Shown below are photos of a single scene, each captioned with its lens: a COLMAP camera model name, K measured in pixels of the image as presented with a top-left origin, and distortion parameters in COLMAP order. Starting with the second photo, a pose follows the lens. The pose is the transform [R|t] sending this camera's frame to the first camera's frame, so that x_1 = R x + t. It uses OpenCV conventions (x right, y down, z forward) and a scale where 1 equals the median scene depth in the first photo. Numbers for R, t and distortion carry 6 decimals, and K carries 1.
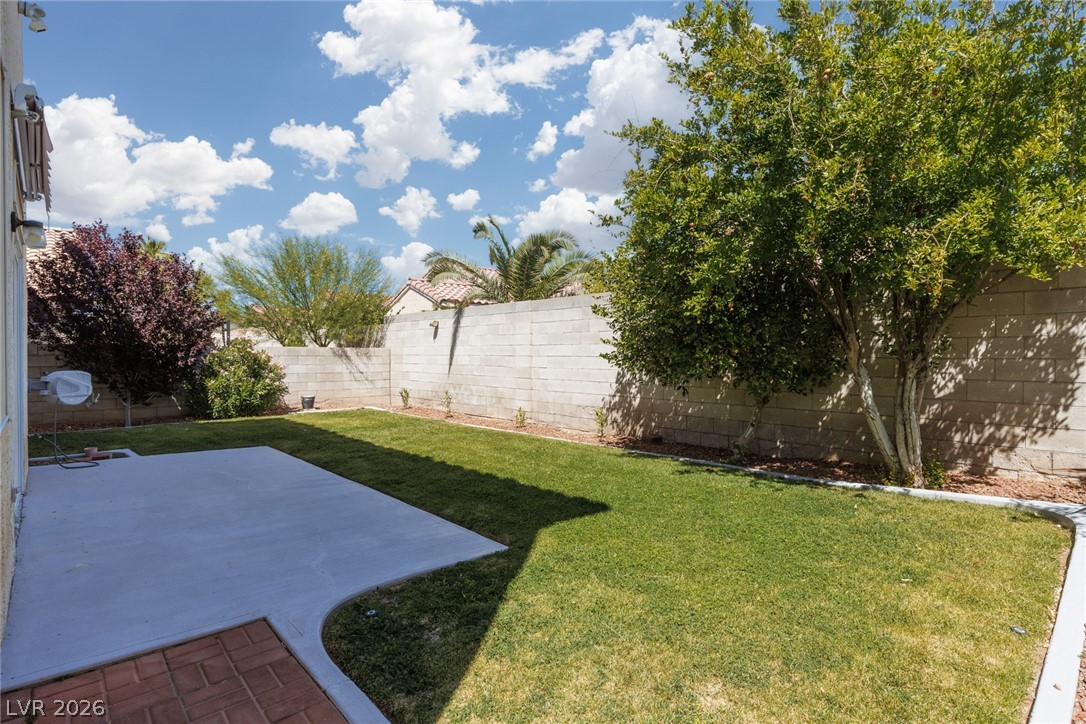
lens RADIAL K [[541.4, 0, 544.6], [0, 541.4, 358.8], [0, 0, 1]] dist [-0.001152, -0.000114]
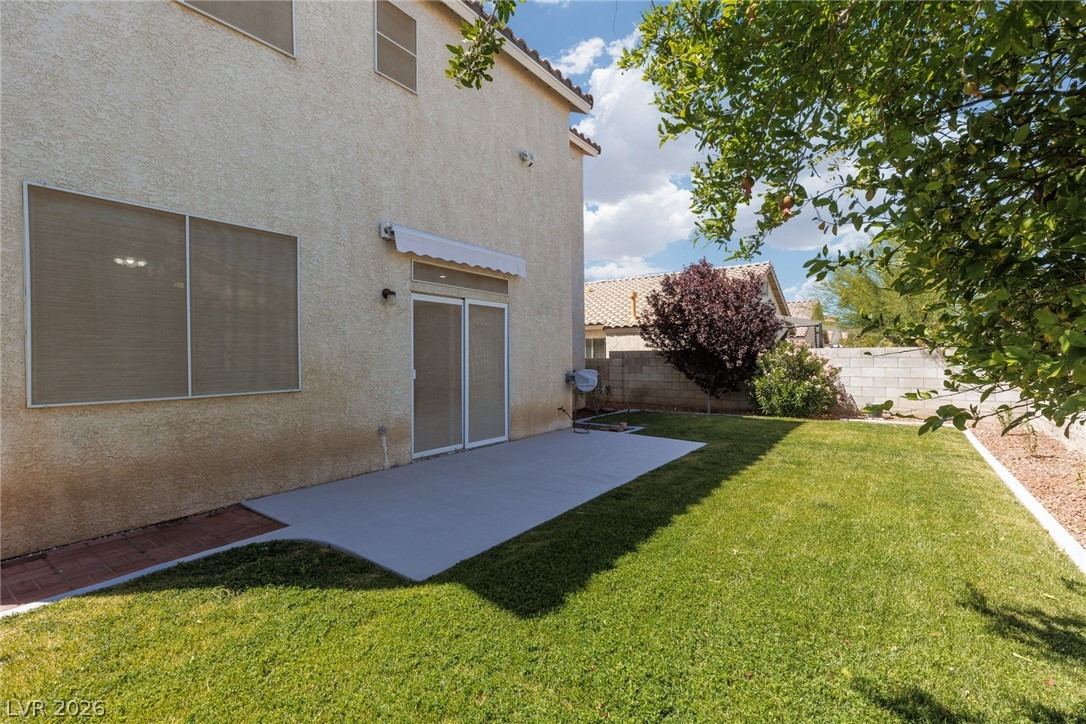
lens RADIAL K [[485.4, 0, 547.6], [0, 485.4, 359.3], [0, 0, 1]] dist [0.007597, -0.001037]
pose [[0.200170, 0.001168, -0.979761, 0.542568], [0.000650, 0.999999, 0.001325, -0.010035], [0.979761, -0.000902, 0.200169, 0.751670]]
